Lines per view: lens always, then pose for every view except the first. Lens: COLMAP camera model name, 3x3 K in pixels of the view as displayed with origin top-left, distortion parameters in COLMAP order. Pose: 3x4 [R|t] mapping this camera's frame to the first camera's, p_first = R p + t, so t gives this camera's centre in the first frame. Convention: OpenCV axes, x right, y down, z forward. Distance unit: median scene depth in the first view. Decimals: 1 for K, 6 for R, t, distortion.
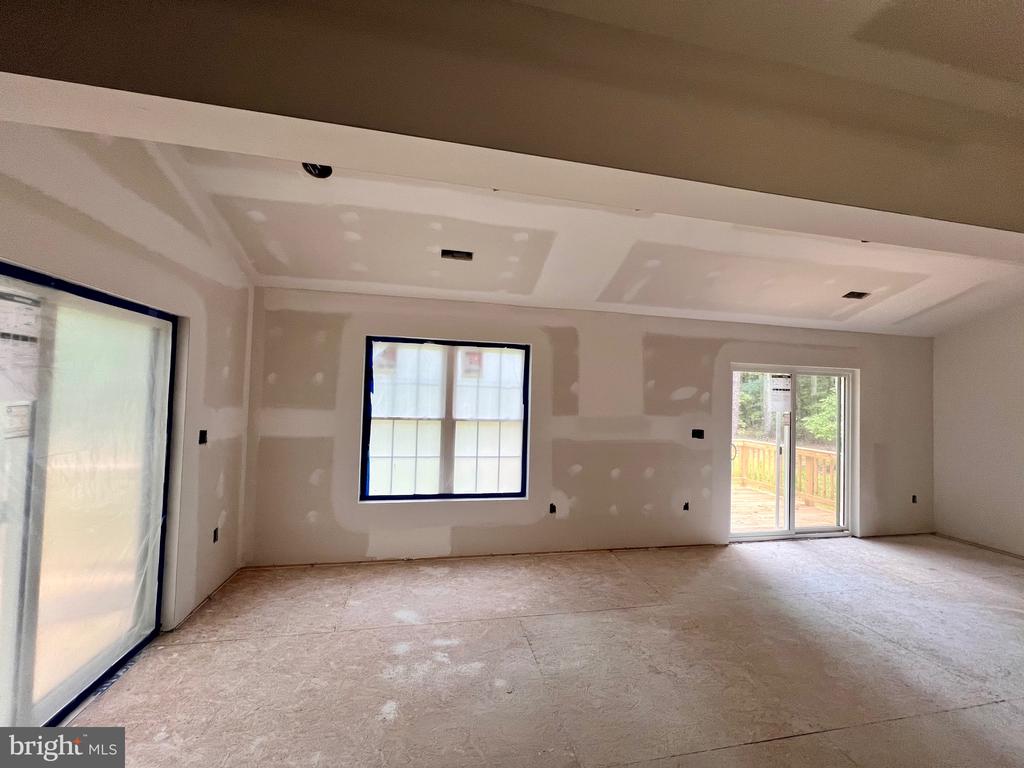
lens RADIAL K [[409.6, 0, 513.7], [0, 409.6, 383.2], [0, 0, 1]] dist [-0.001525, 0.000457]
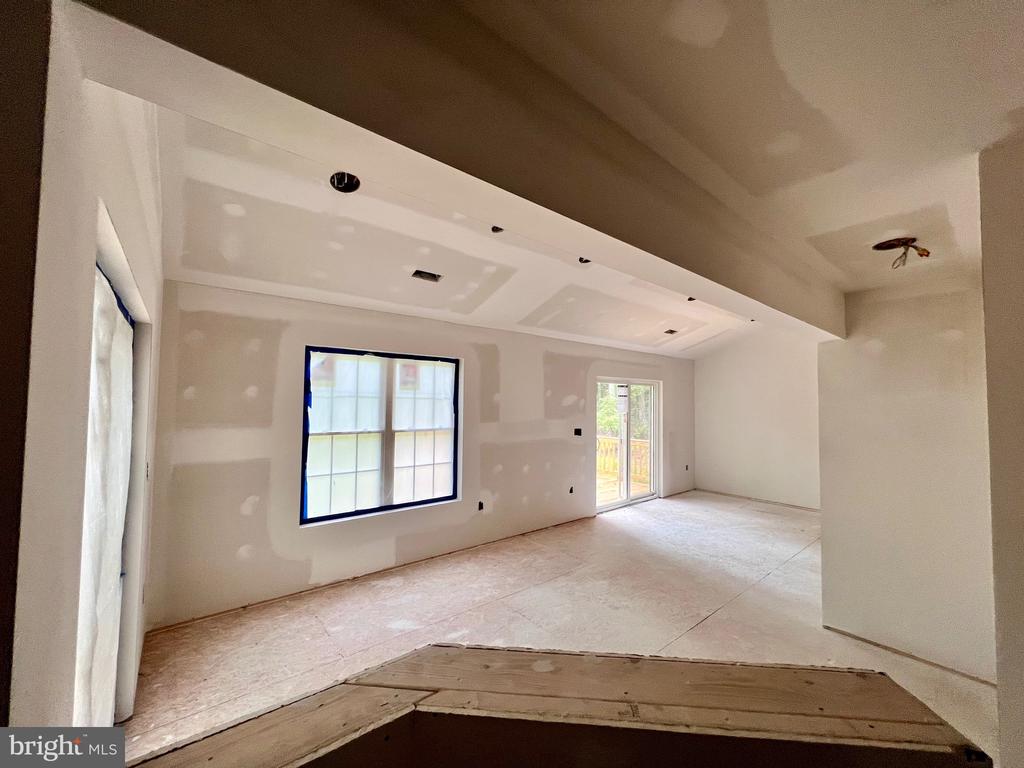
lens RADIAL K [[409.6, 0, 515.0], [0, 409.6, 382.9], [0, 0, 1]] dist [-0.001525, 0.000457]
pose [[0.882392, 0.002350, 0.470509, -0.375446], [-0.002340, 0.999997, -0.000605, -0.031788], [-0.470509, -0.000567, 0.882395, -0.034680]]
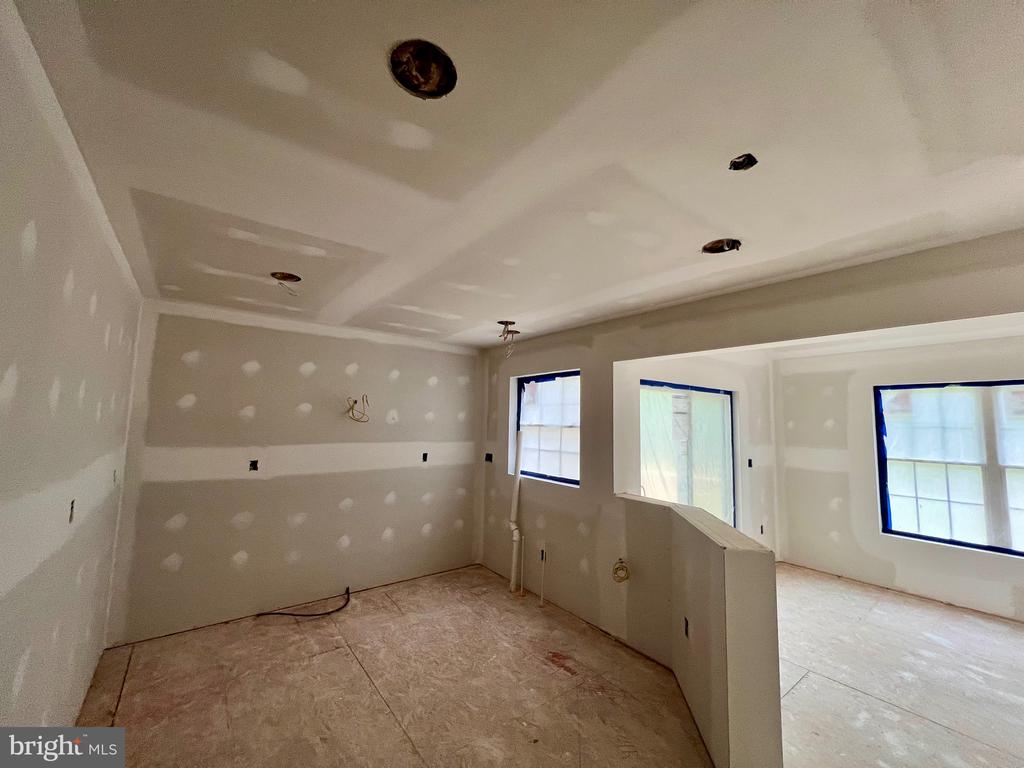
lens RADIAL K [[409.6, 0, 510.5], [0, 409.6, 384.7], [0, 0, 1]] dist [-0.001525, 0.000457]
pose [[0.432450, -0.101261, -0.895954, 0.228190], [0.020357, 0.994517, -0.102575, -0.022318], [0.901428, 0.026120, 0.432141, -0.412900]]
